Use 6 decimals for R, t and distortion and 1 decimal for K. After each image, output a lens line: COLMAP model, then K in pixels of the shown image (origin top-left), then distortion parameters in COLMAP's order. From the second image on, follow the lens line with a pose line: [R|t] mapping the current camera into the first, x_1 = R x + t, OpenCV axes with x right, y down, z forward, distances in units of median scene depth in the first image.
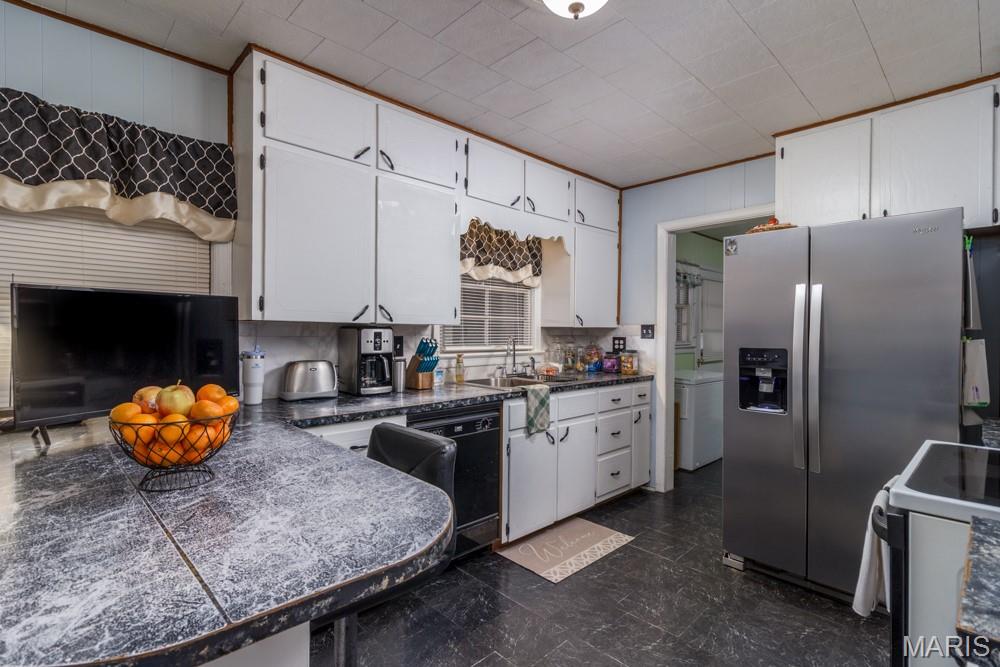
lens RADIAL K [[478.5, 0, 475.2], [0, 478.5, 333.8], [0, 0, 1]] dist [-0.000528, -0.000033]
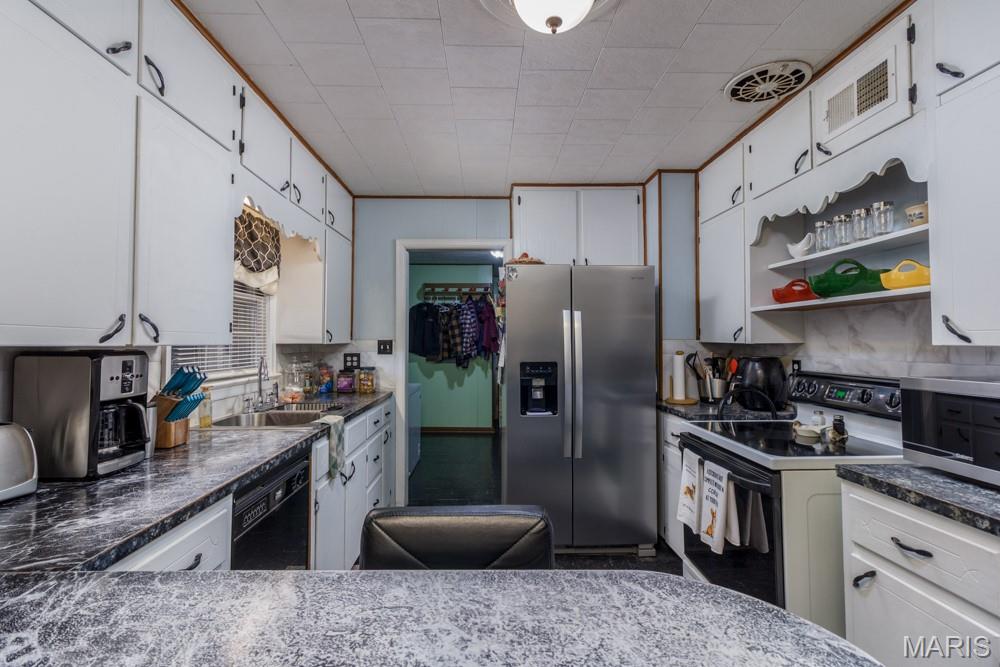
lens RADIAL K [[478.5, 0, 498.9], [0, 478.5, 326.4], [0, 0, 1]] dist [-0.000528, -0.000033]
pose [[0.653394, 0.015508, 0.756859, -0.344979], [0.011967, 0.999454, -0.030810, -0.021702], [-0.756923, 0.029188, 0.652852, 0.276732]]
